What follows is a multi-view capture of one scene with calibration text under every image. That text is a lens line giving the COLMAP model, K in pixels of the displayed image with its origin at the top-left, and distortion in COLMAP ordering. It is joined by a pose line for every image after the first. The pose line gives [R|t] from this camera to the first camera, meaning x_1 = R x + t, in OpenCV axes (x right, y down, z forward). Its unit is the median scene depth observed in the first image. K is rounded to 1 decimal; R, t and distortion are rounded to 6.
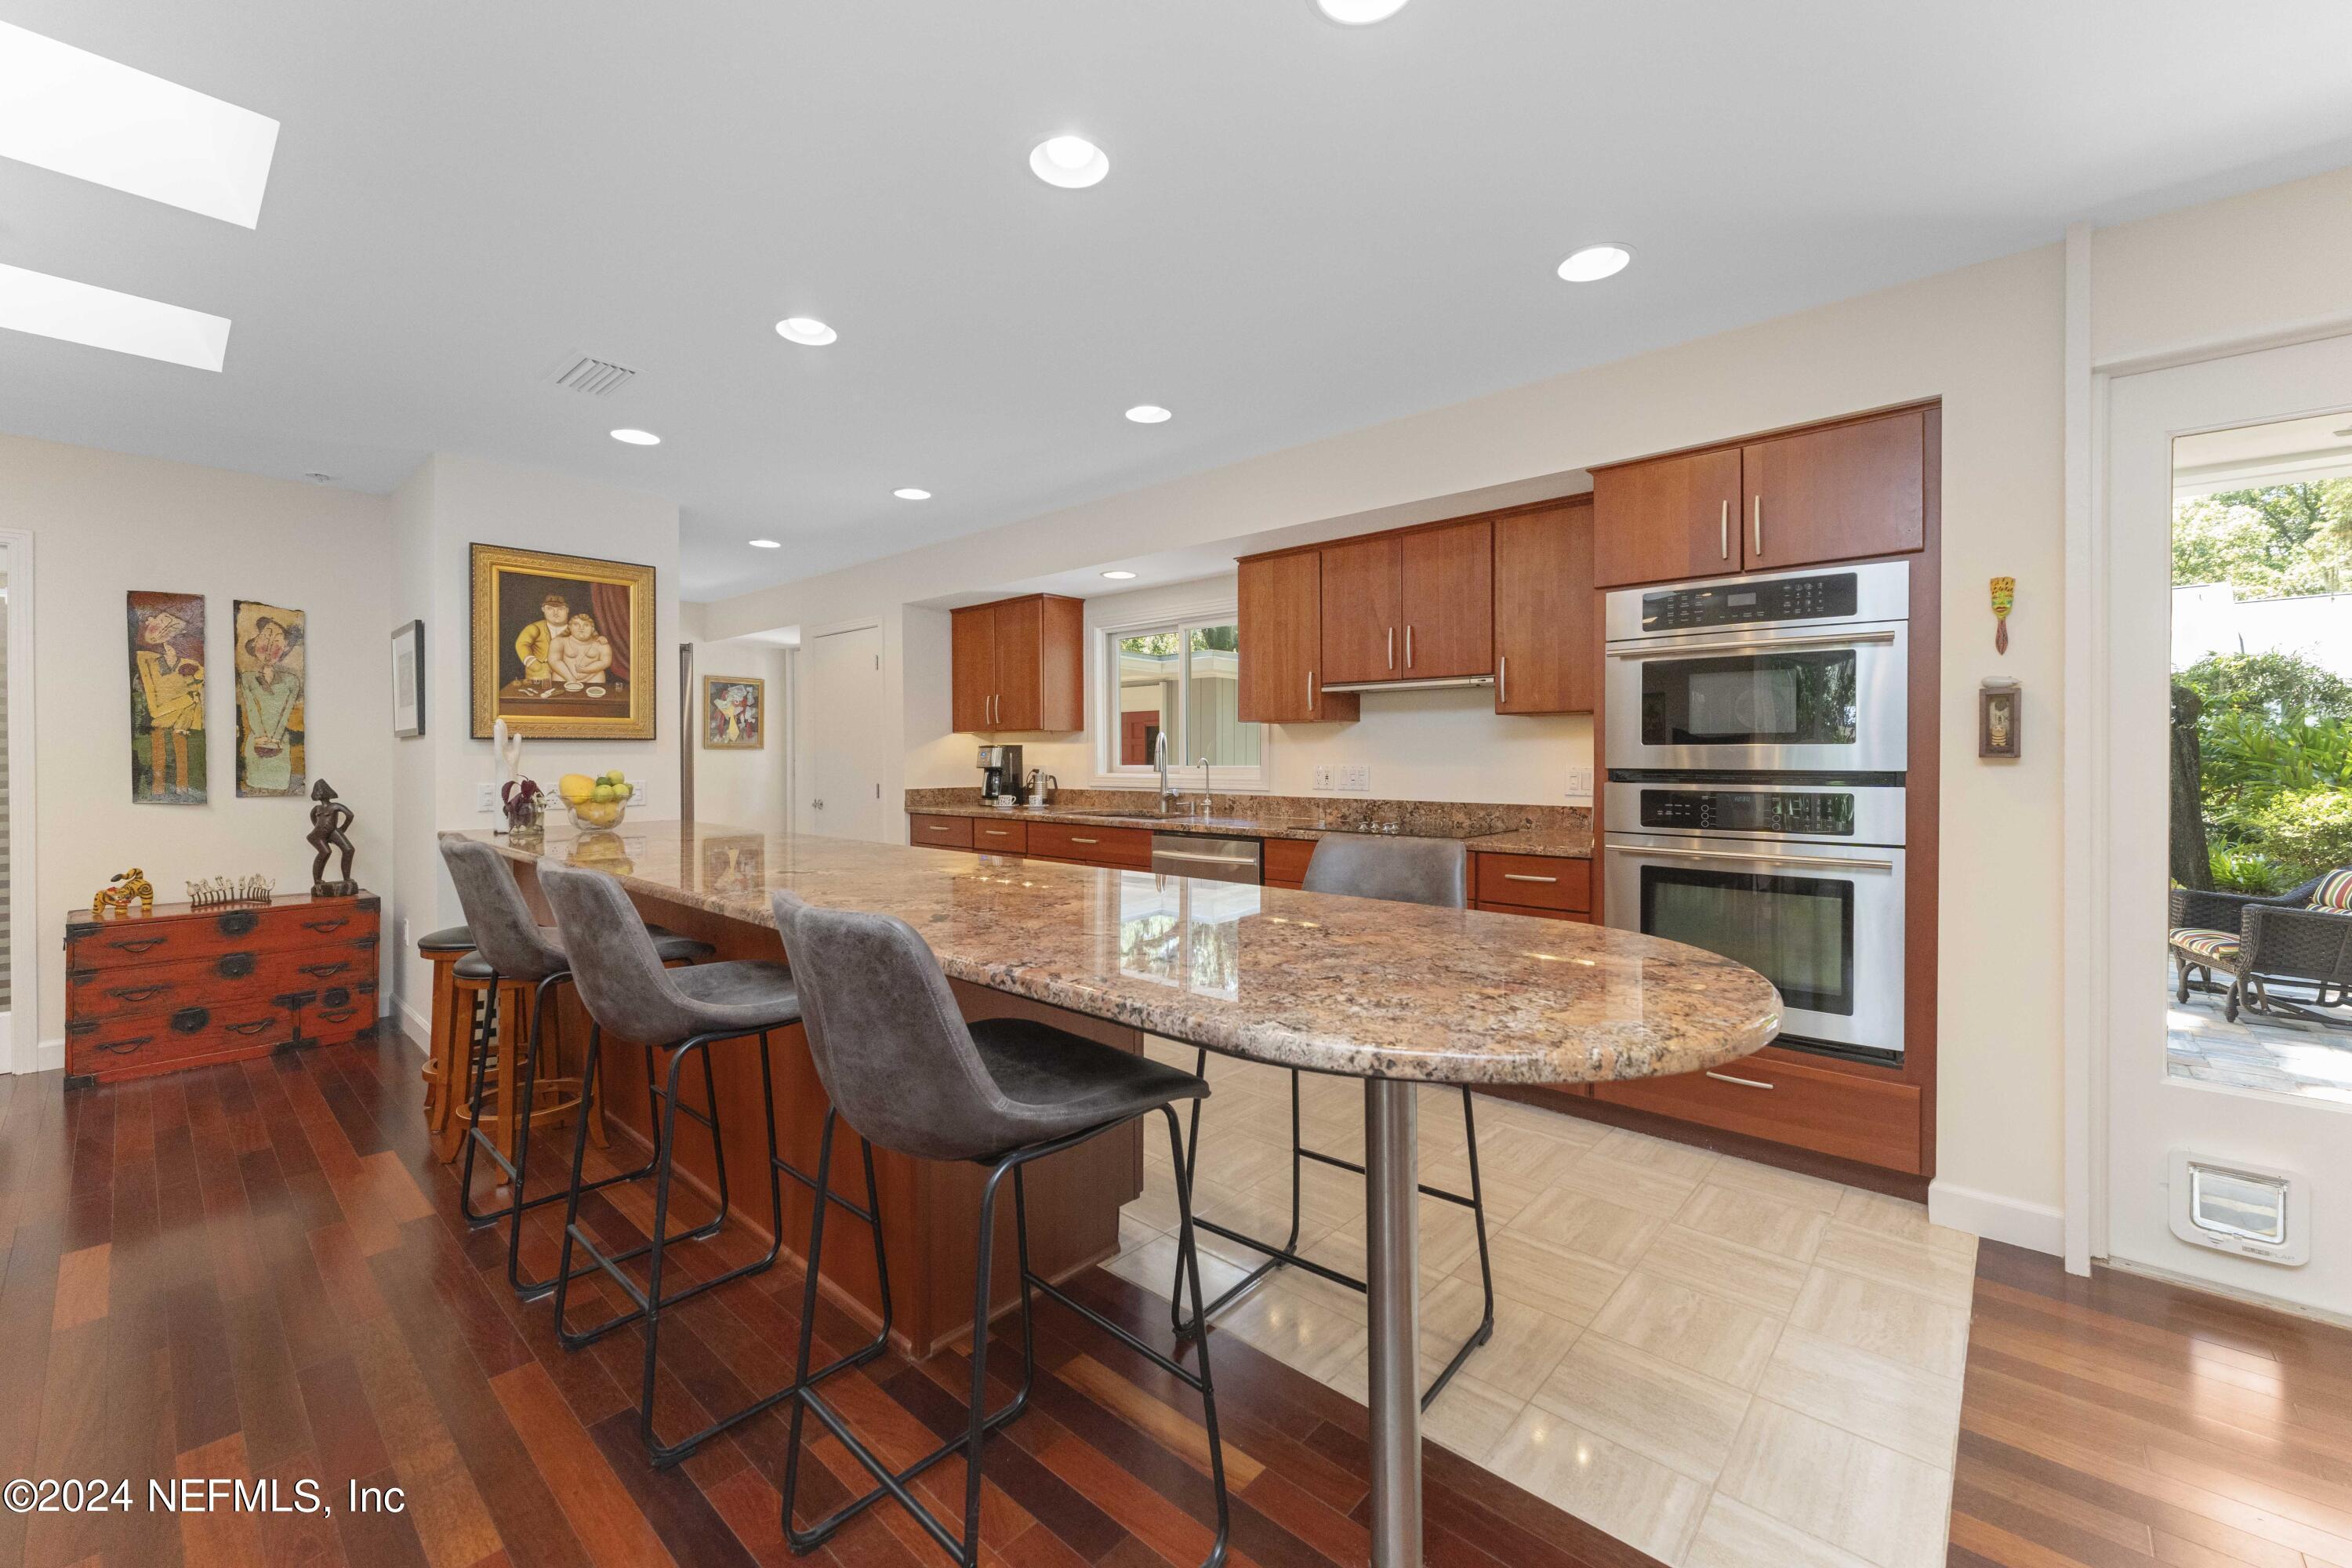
lens RADIAL K [[950.3, 0, 1164.3], [0, 950.3, 777.2], [0, 0, 1]] dist [-0.000868, -0.000243]
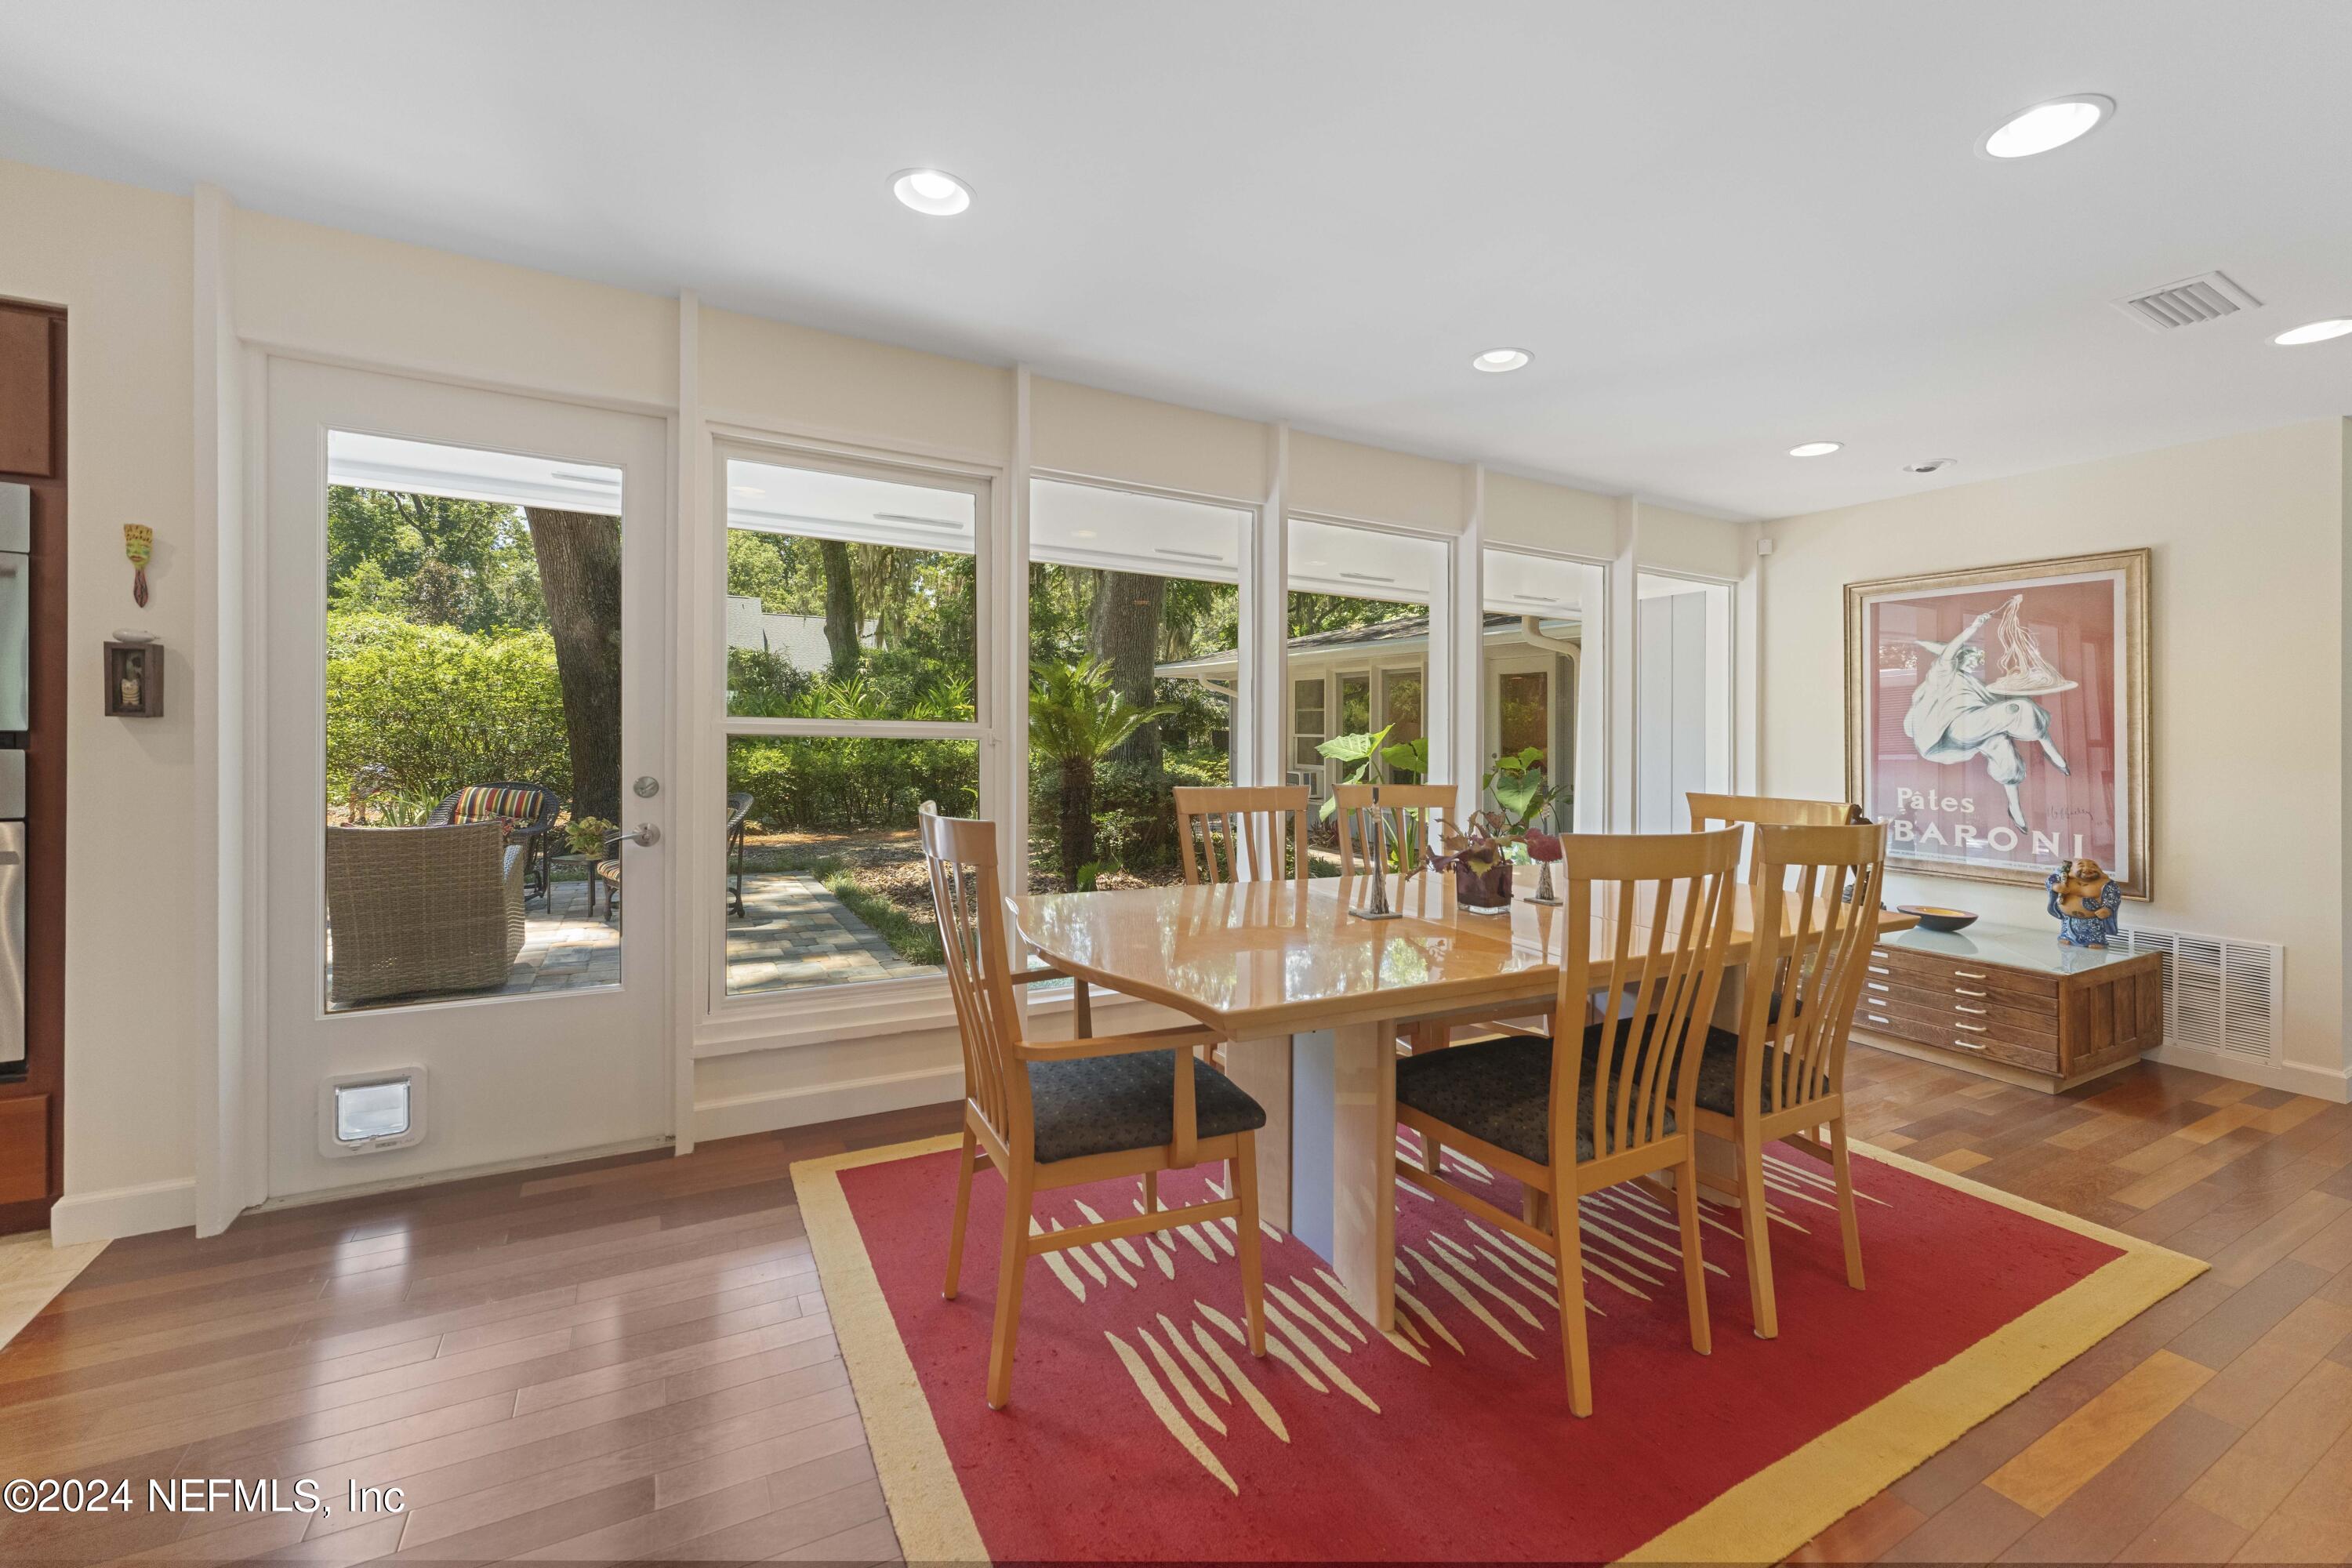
lens RADIAL K [[950.3, 0, 1186.6], [0, 950.3, 728.4], [0, 0, 1]] dist [-0.000868, -0.000243]
pose [[0.318090, 0.009388, 0.948014, 0.186998], [0.003465, 0.999933, -0.011065, 0.002692], [-0.948054, 0.006805, 0.318036, -0.163440]]
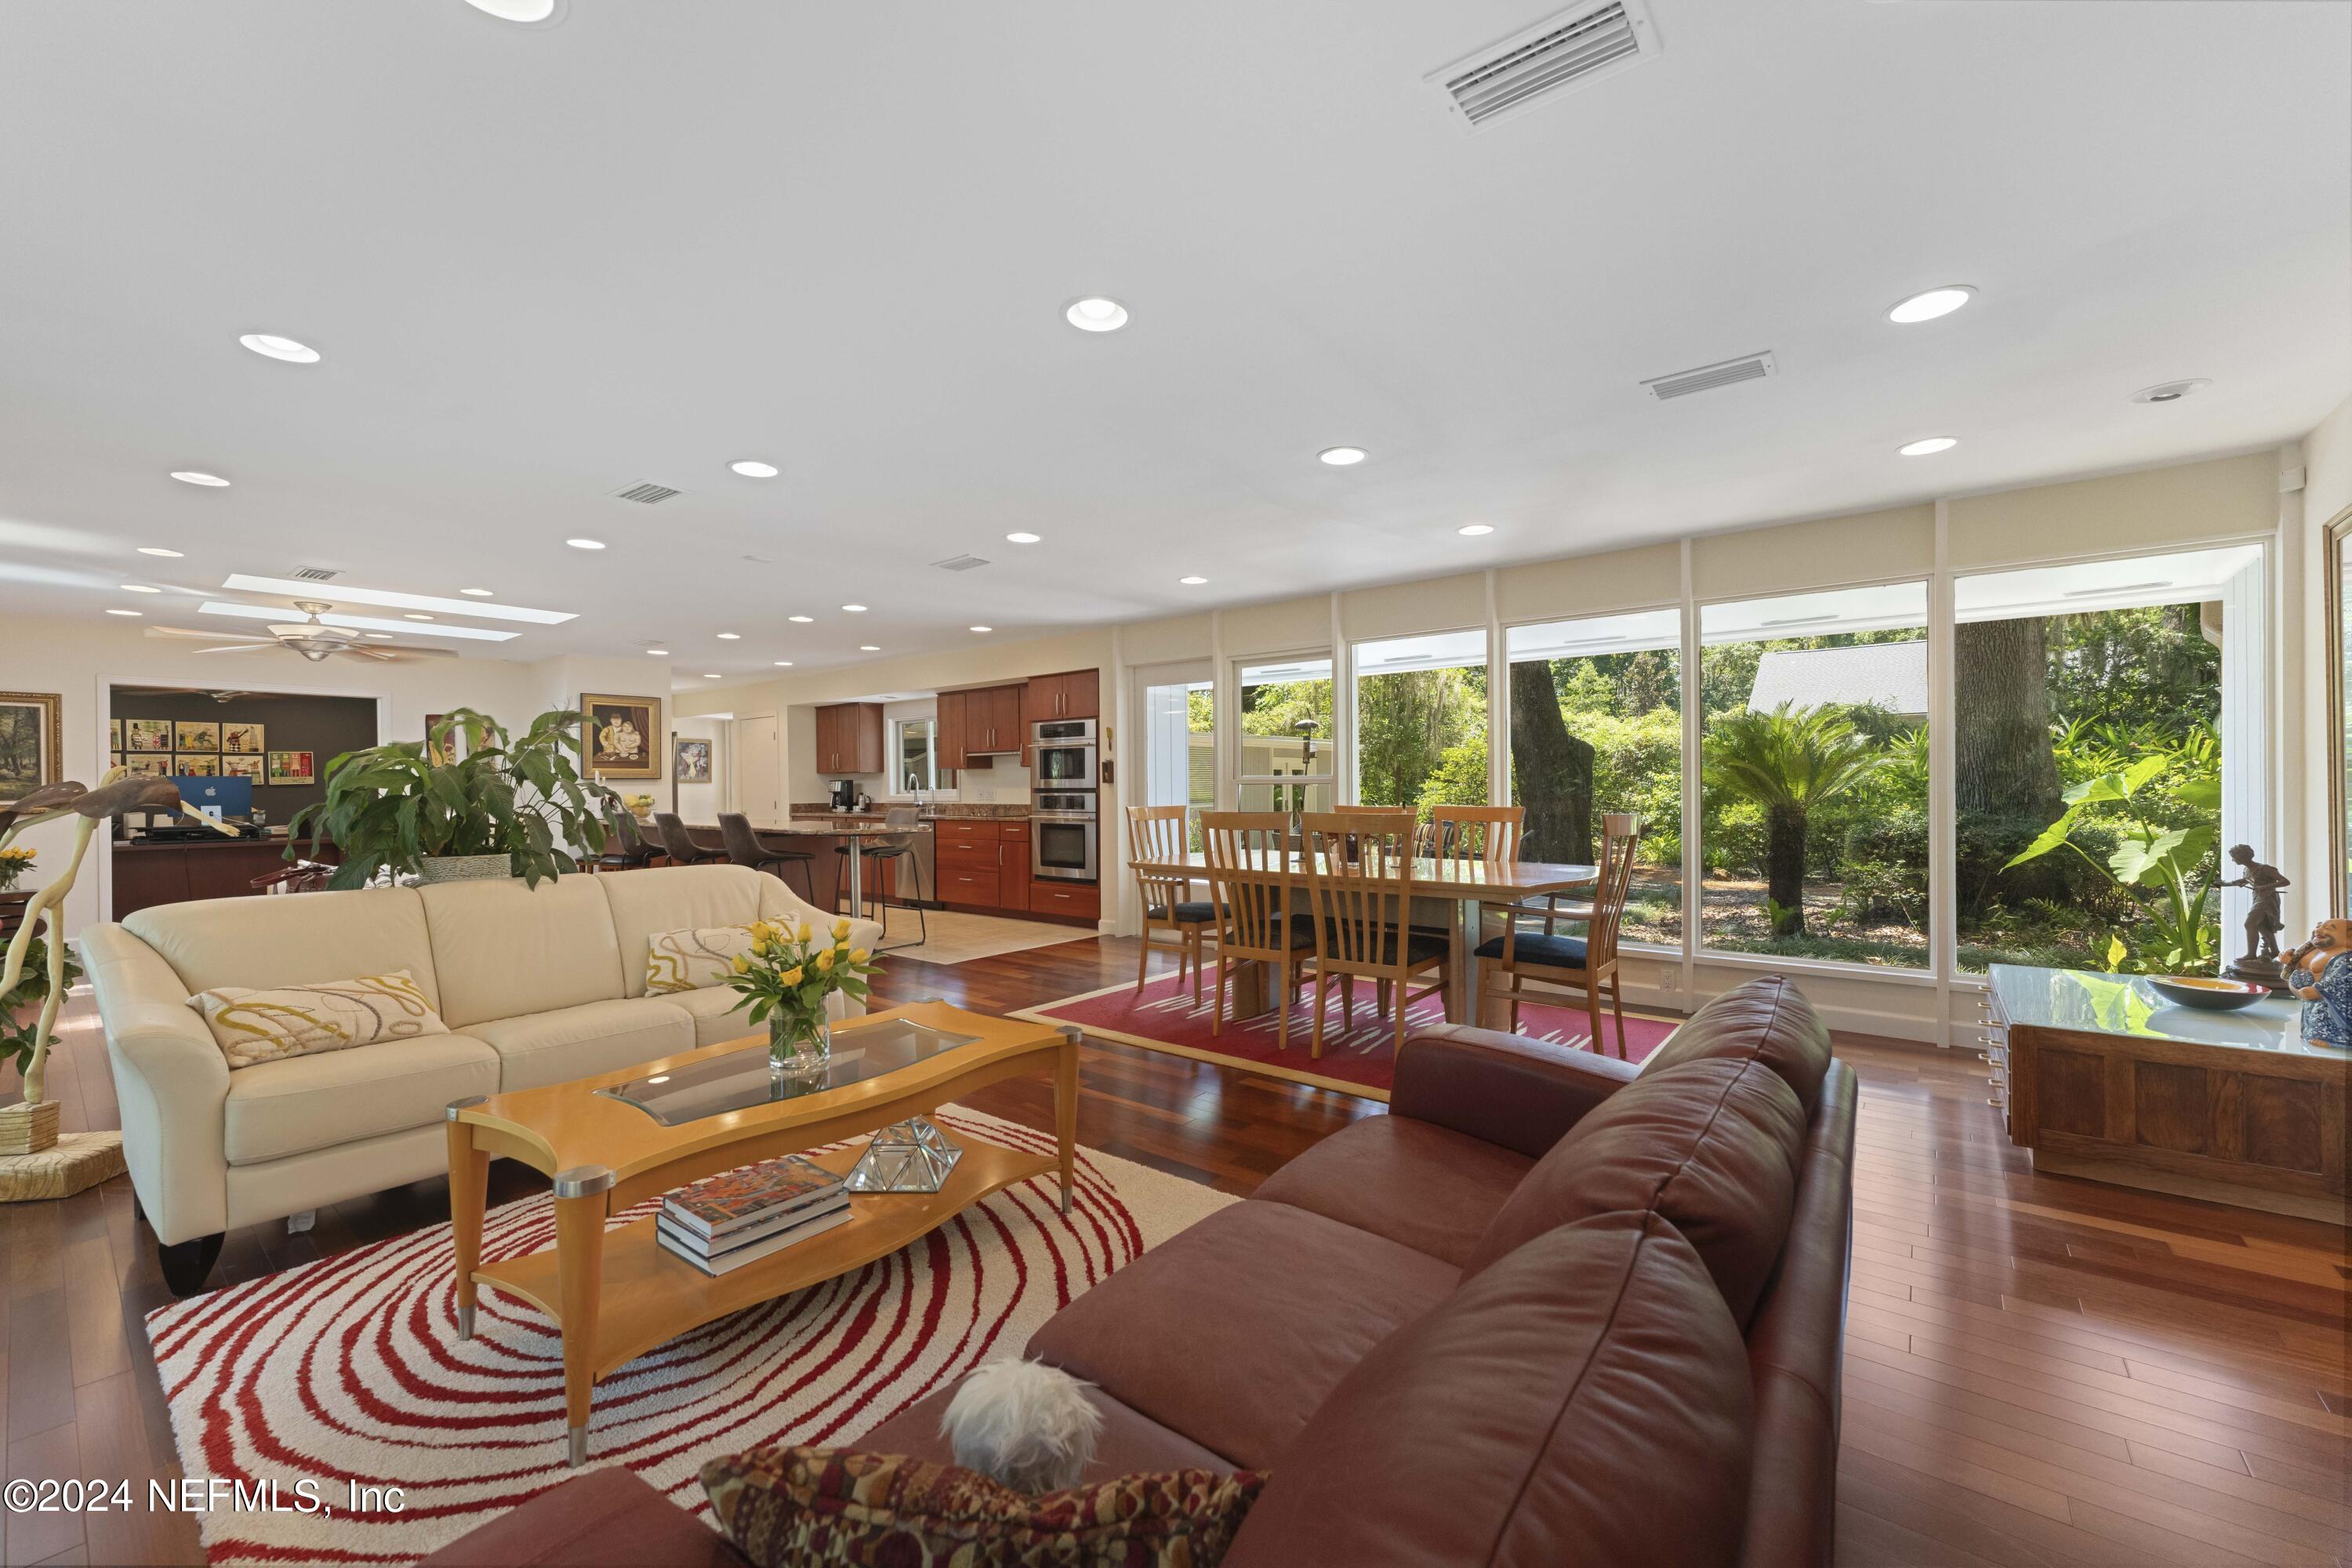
lens RADIAL K [[950.3, 0, 1184.8], [0, 950.3, 796.3], [0, 0, 1]] dist [-0.000868, -0.000243]
pose [[0.997823, -0.005991, 0.065673, 0.537169], [0.006873, 0.999889, -0.013221, 0.039681], [-0.065586, 0.013643, 0.997754, -1.297283]]
